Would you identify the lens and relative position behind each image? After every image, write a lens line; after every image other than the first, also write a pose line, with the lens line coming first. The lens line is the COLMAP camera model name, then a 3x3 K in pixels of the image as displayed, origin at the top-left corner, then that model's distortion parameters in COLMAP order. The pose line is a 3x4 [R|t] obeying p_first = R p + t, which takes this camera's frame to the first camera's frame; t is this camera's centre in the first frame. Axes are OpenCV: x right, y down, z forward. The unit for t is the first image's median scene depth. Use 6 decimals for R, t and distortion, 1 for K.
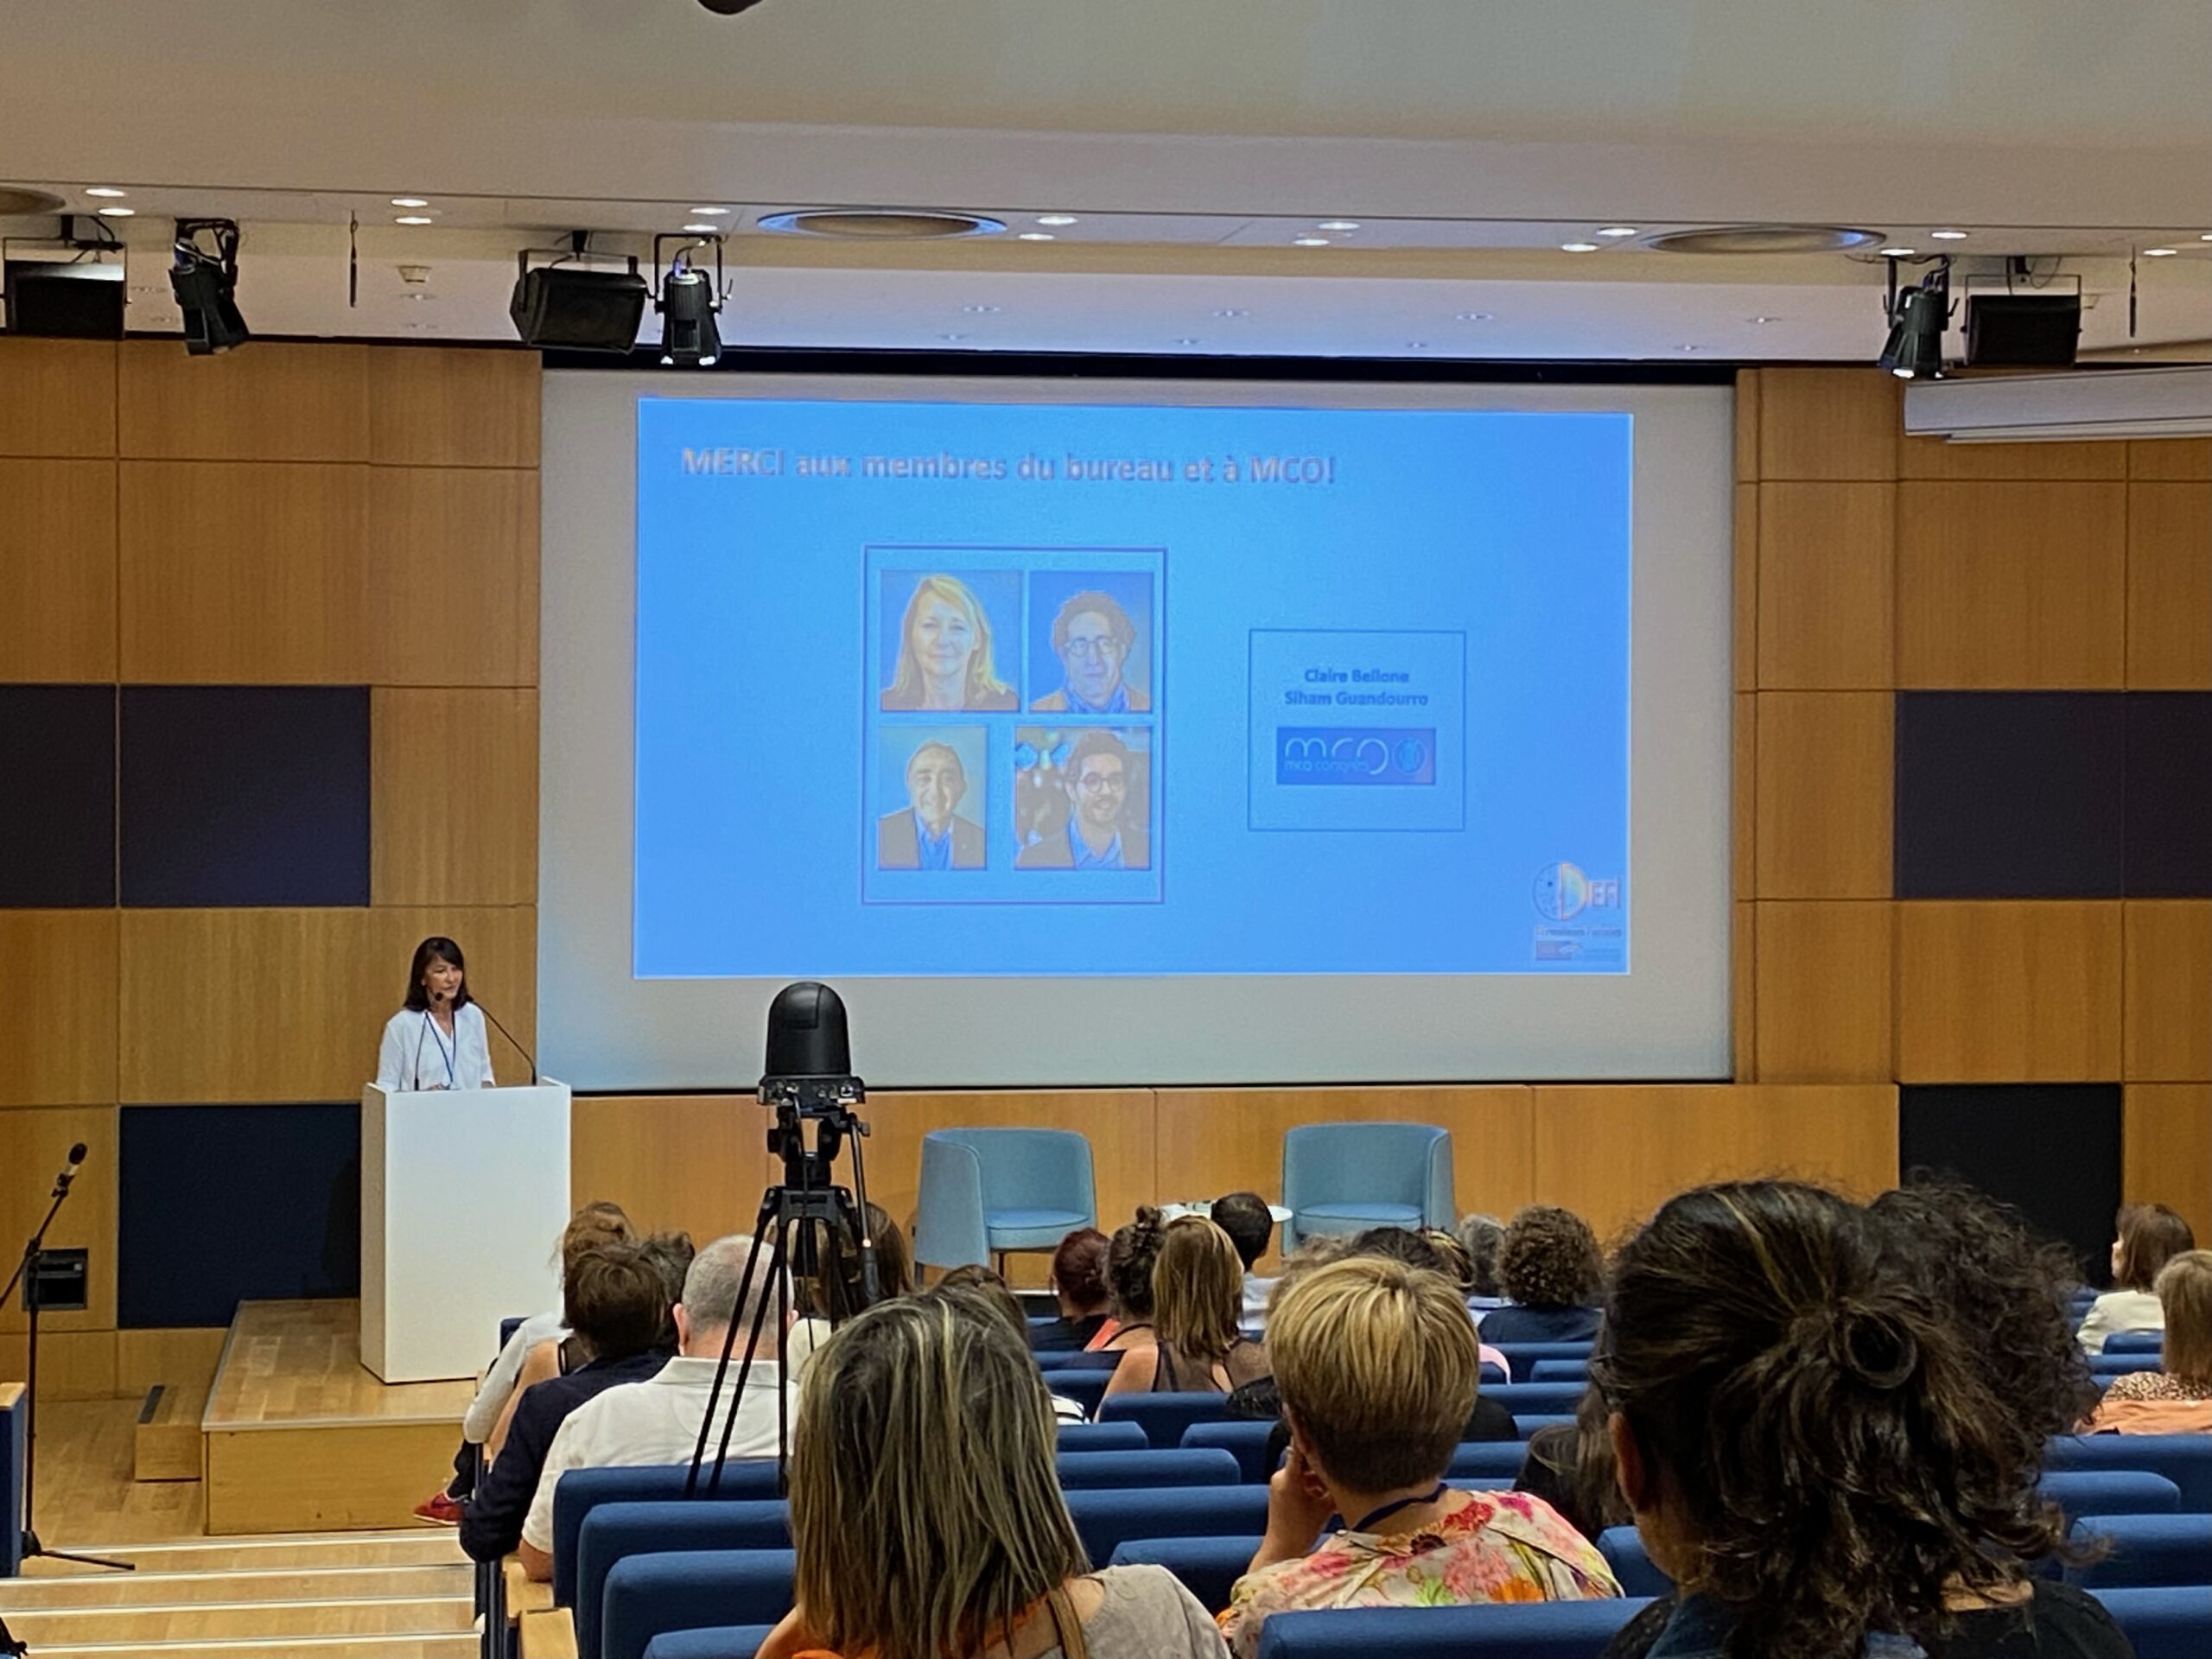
lens RADIAL K [[4264.7, 0, 1106.0], [0, 4264.7, 829.5], [0, 0, 1]] dist [0.216751, -0.156543]
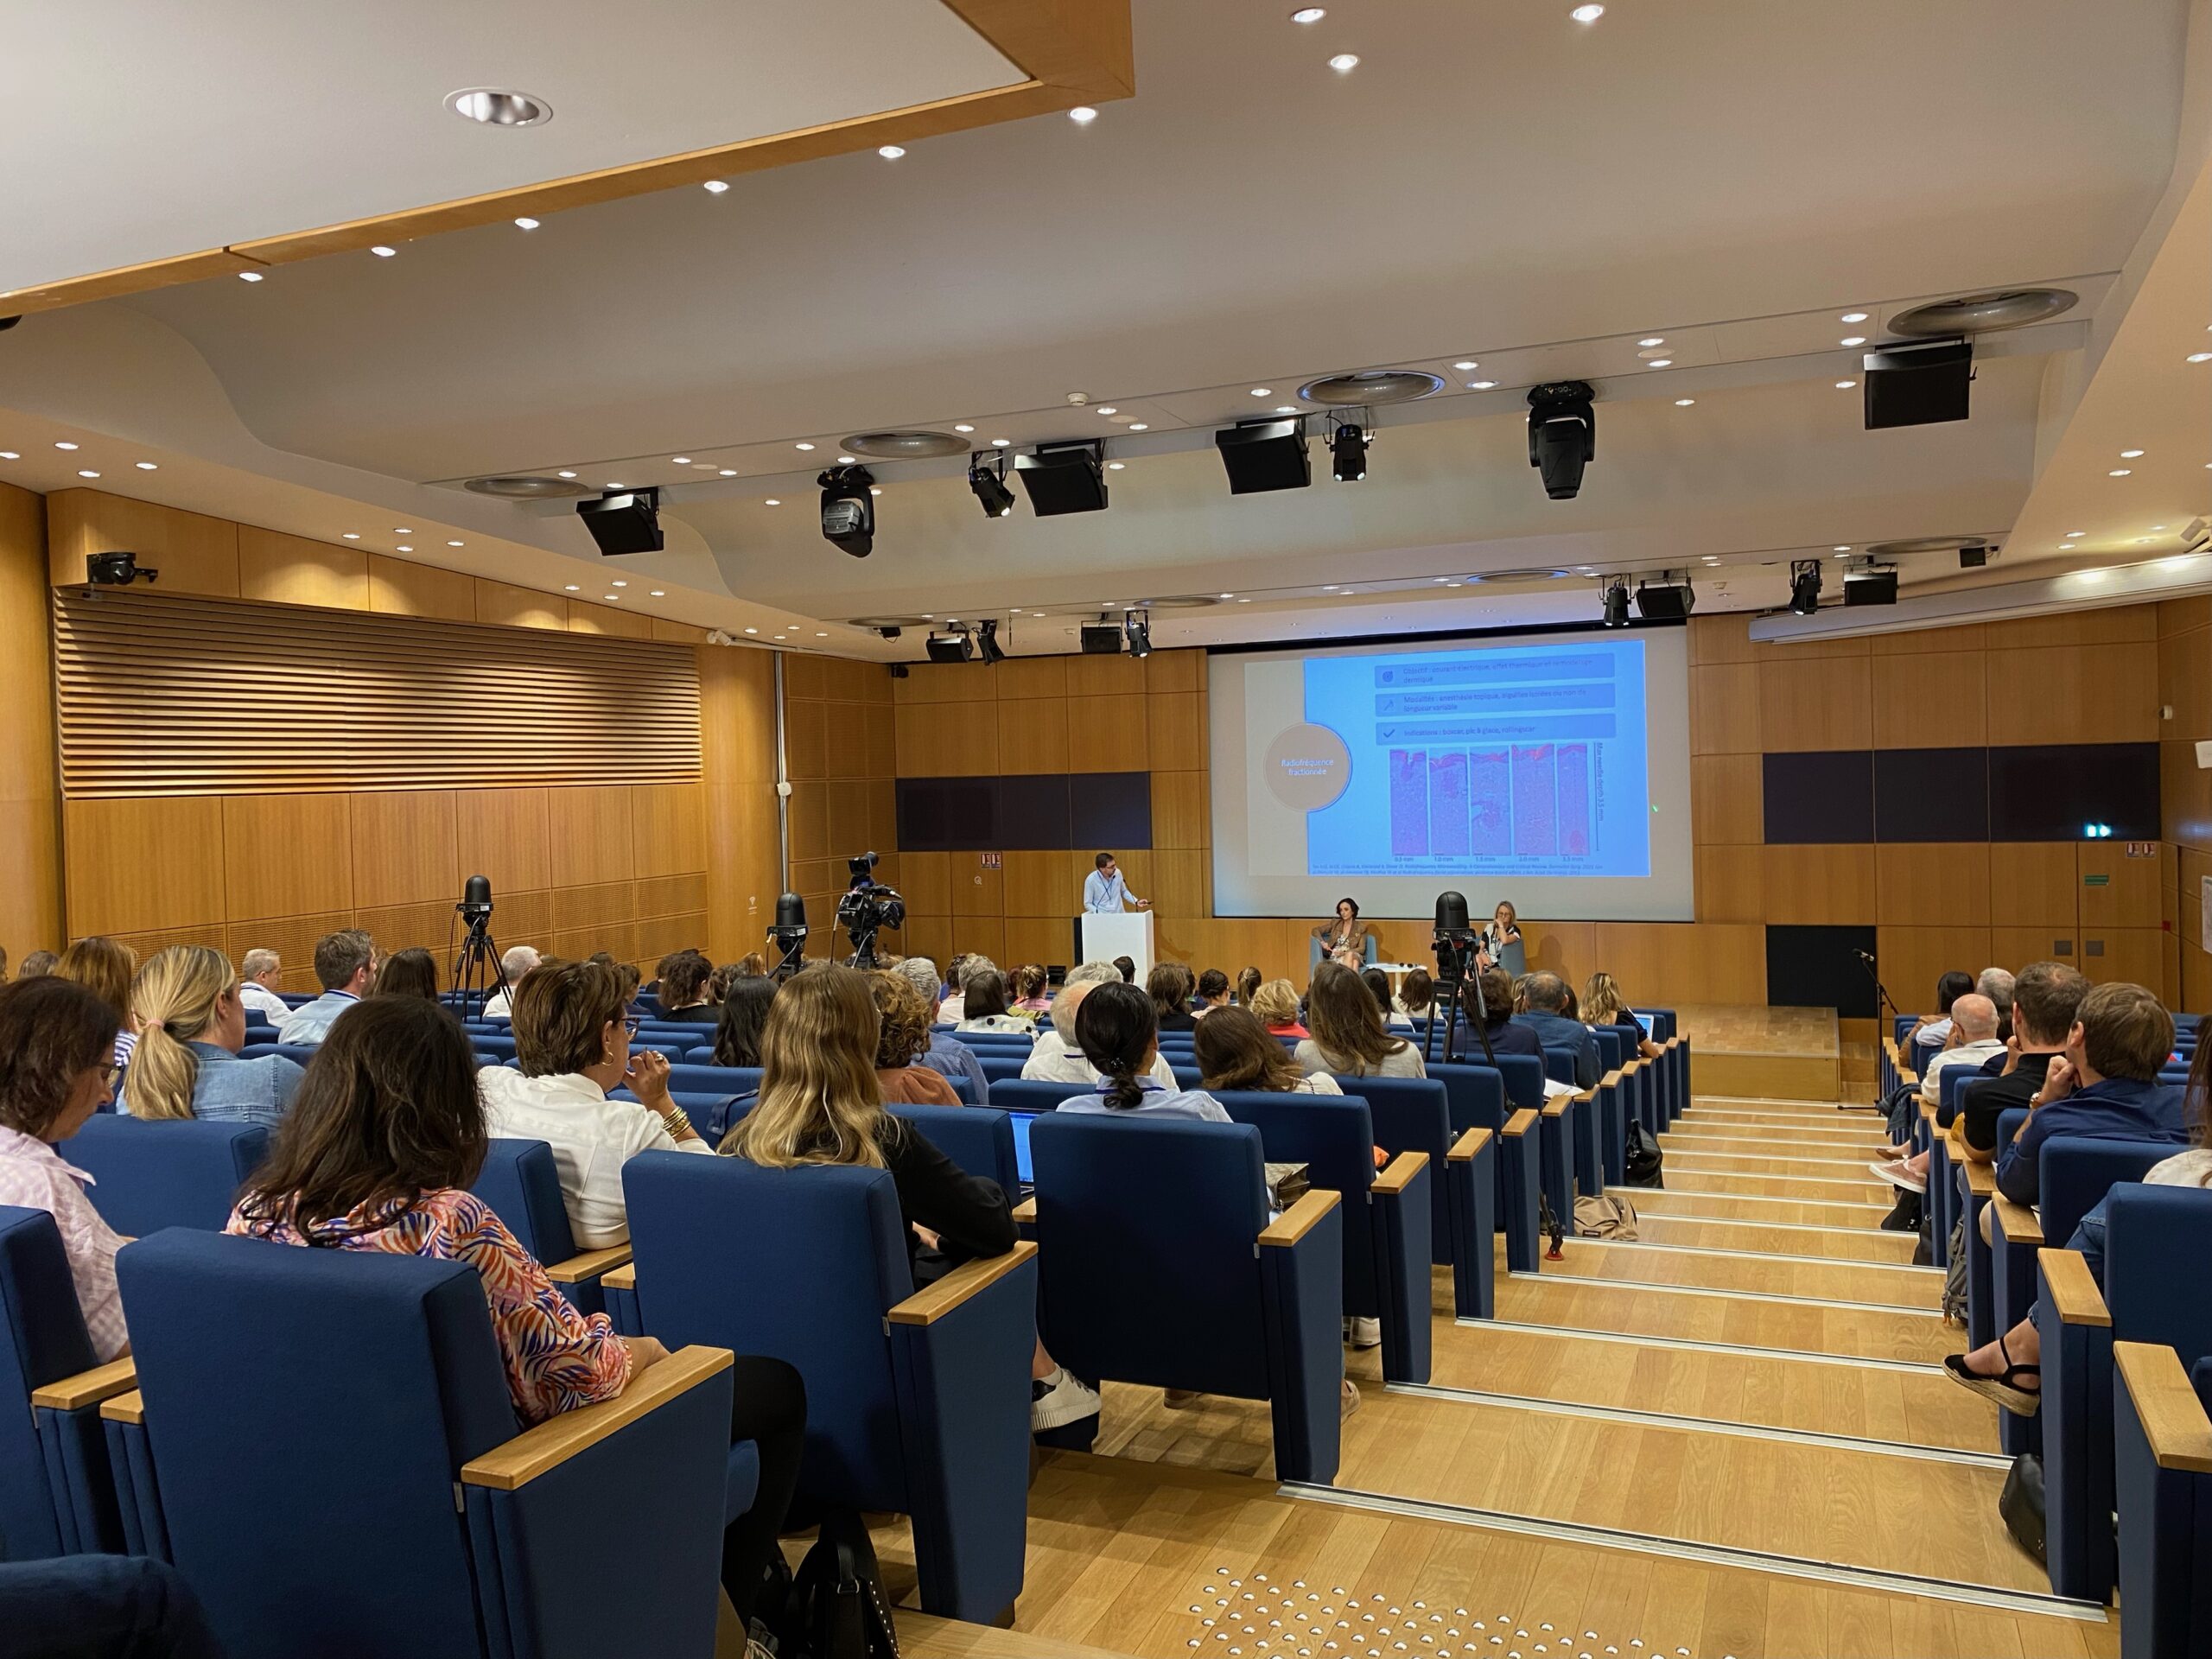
lens RADIAL K [[1701.6, 0, 1087.4], [0, 1701.6, 771.7], [0, 0, 1]] dist [0.077364, -0.117116]
pose [[0.847776, -0.028608, -0.529582, 0.425444], [0.012305, 0.999336, -0.034286, 0.005214], [0.530211, 0.022551, 0.847566, 0.034233]]
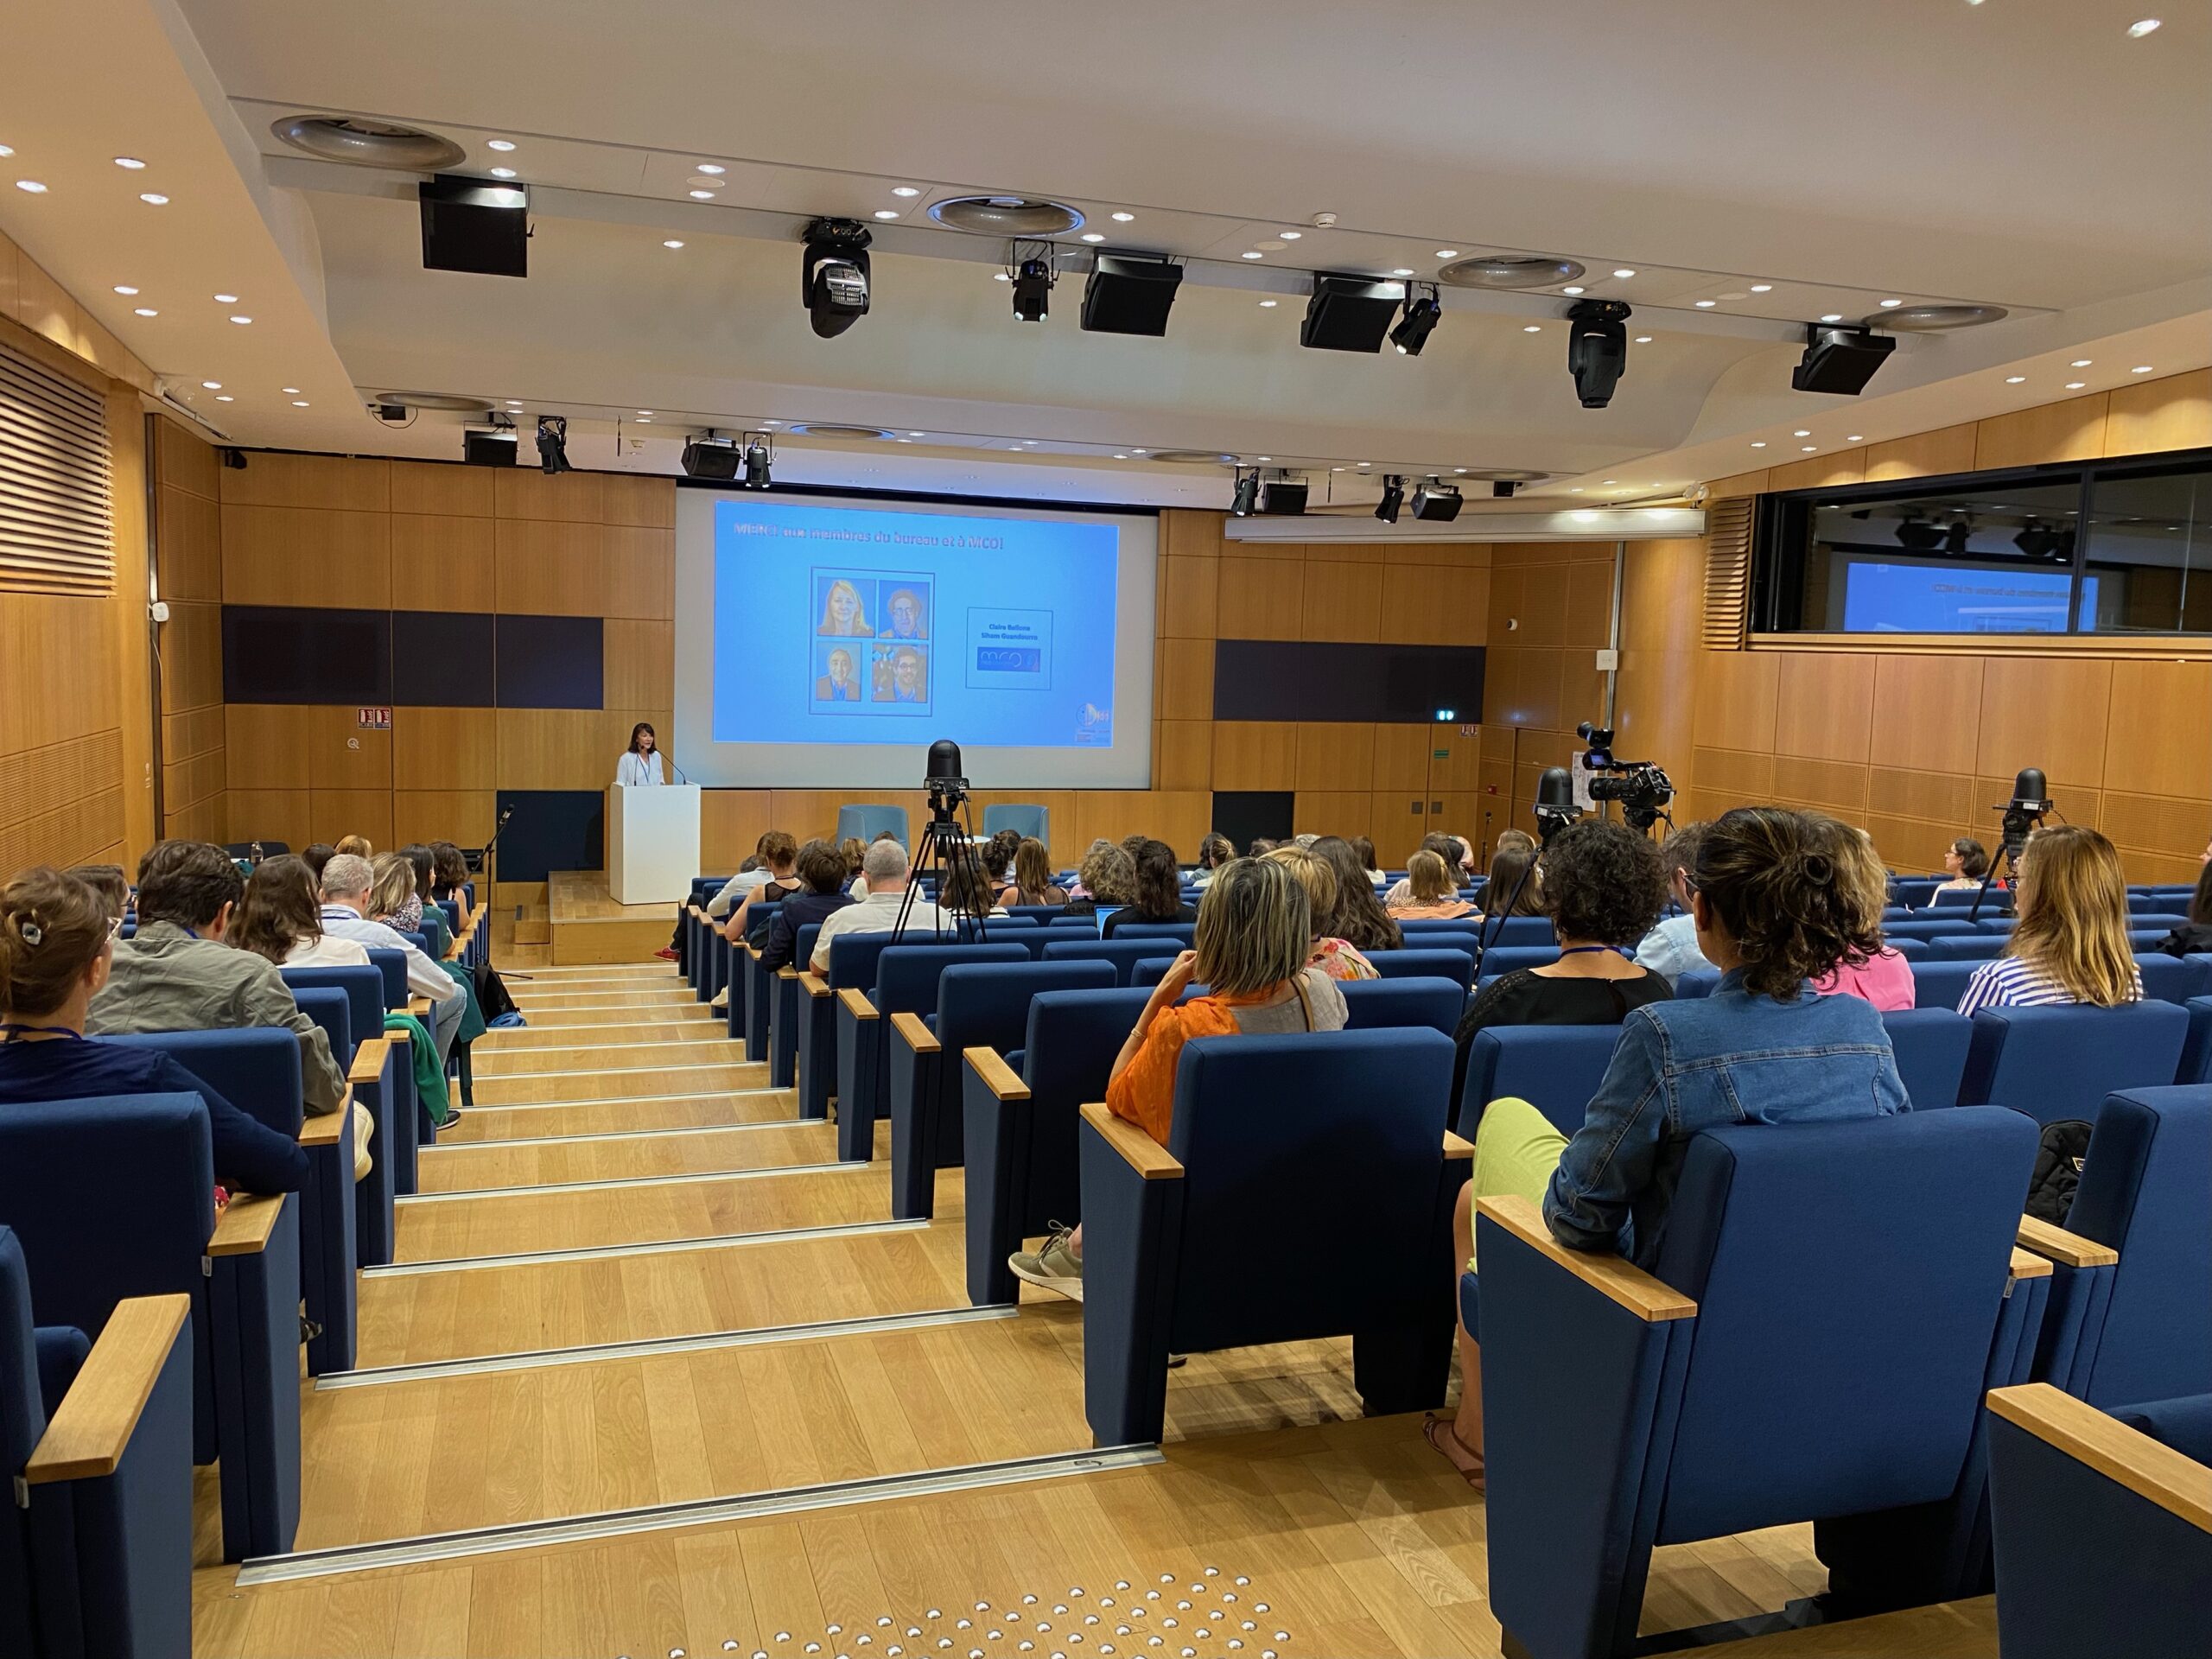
lens RADIAL K [[1684.5, 0, 1106.0], [0, 1684.5, 829.5], [0, 0, 1]] dist [0.198237, -0.537357]
pose [[0.986081, 0.008933, 0.166024, -0.057097], [-0.022305, 0.996637, 0.078850, 0.003346], [-0.164761, -0.081456, 0.982964, 0.005968]]
